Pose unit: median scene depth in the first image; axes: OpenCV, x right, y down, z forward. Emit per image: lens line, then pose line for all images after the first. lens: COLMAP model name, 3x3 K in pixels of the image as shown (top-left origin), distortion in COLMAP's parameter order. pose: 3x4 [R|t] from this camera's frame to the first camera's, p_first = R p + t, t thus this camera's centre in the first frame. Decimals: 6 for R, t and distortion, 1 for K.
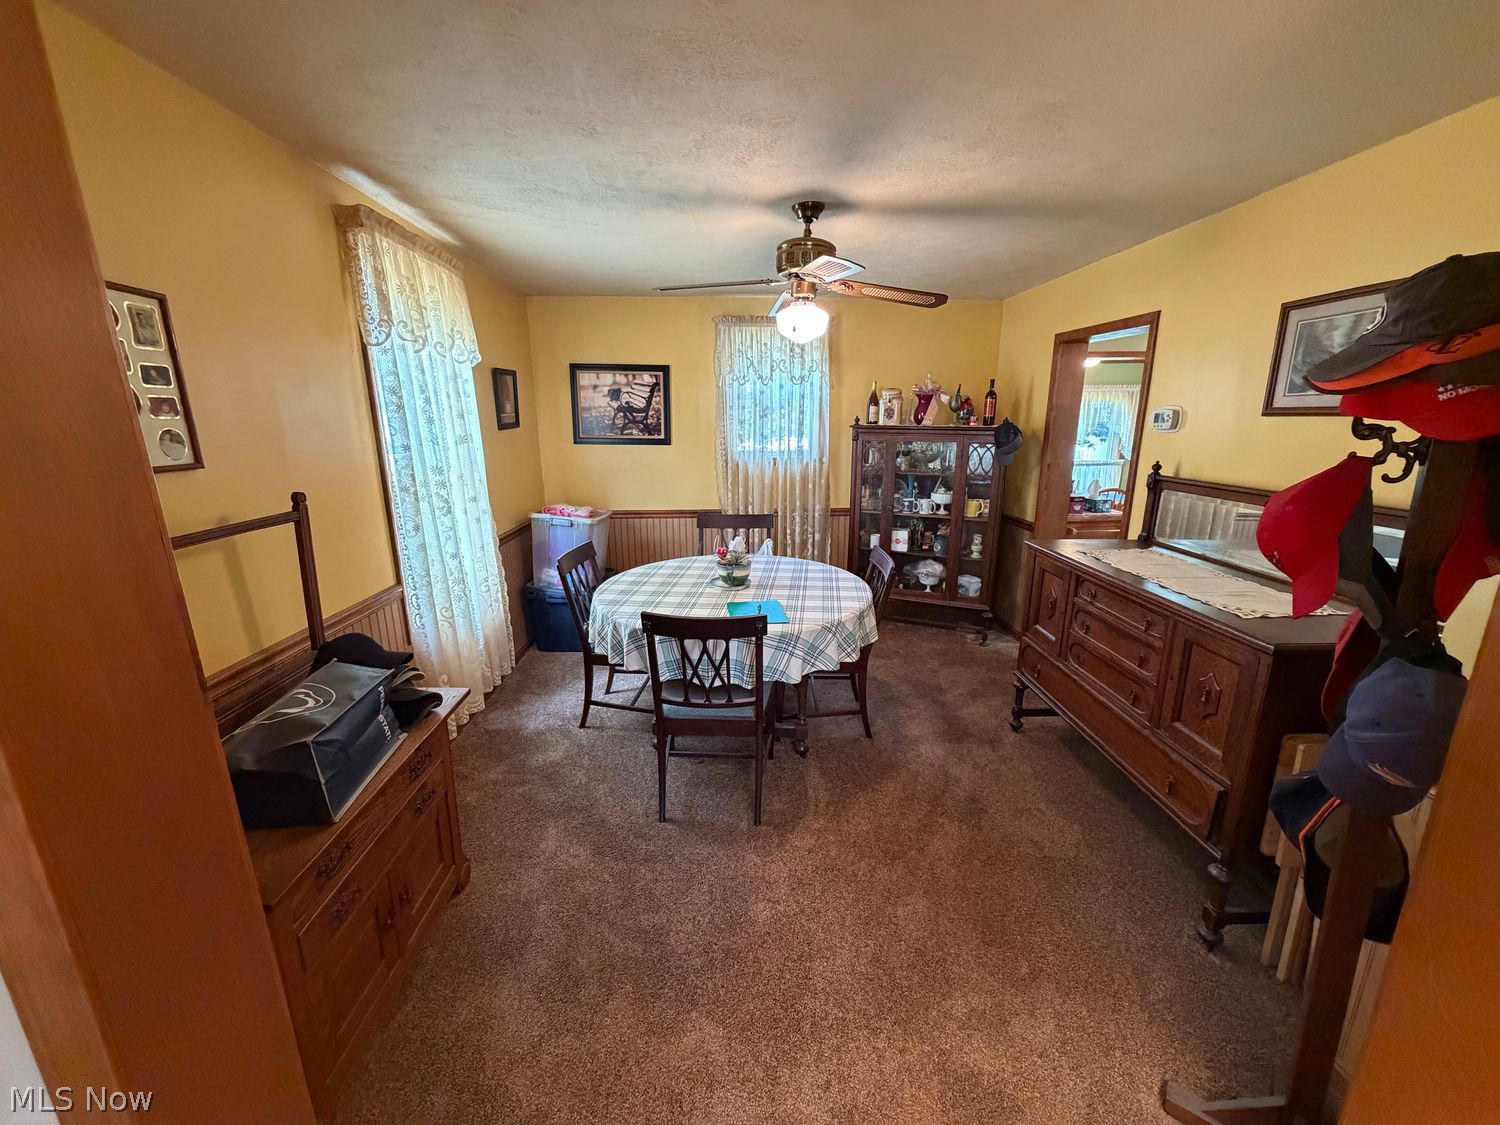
lens RADIAL K [[596.1, 0, 752.9], [0, 596.1, 562.4], [0, 0, 1]] dist [0.000810, -0.000058]
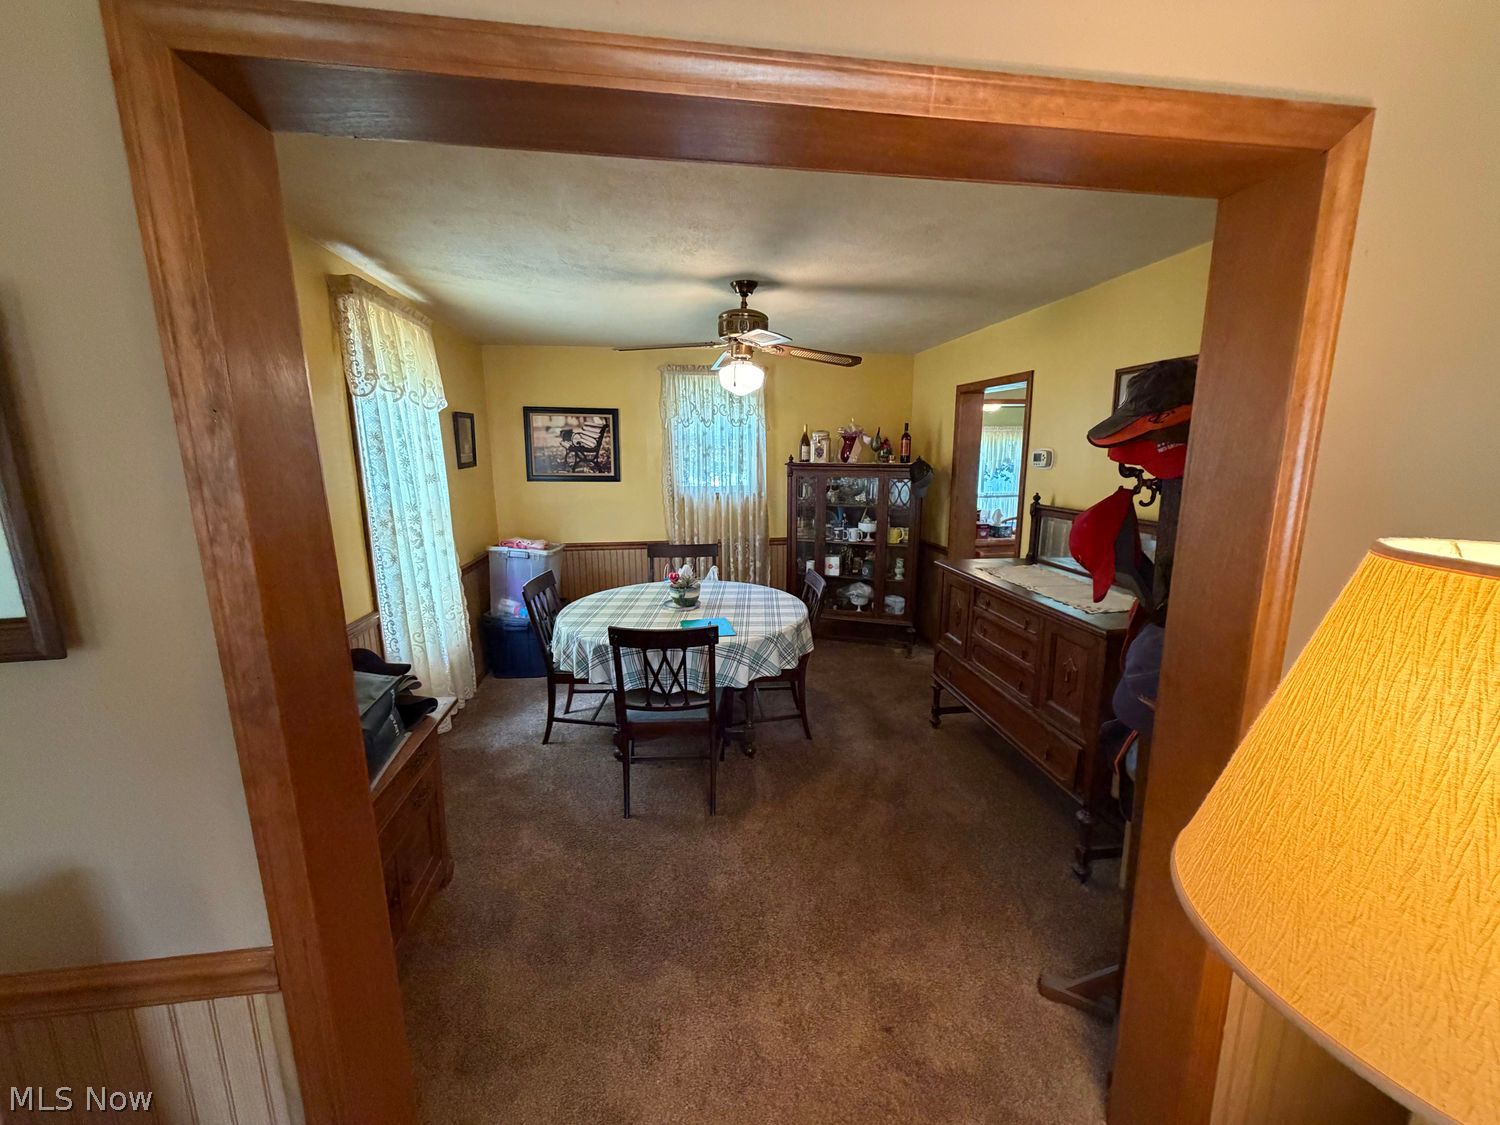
lens RADIAL K [[596.1, 0, 751.0], [0, 596.1, 562.7], [0, 0, 1]] dist [0.000810, -0.000058]
pose [[0.995040, -0.020030, 0.097441, -0.021109], [0.025465, 0.998170, -0.054855, 0.026784], [-0.096164, 0.057064, 0.993728, -0.157628]]
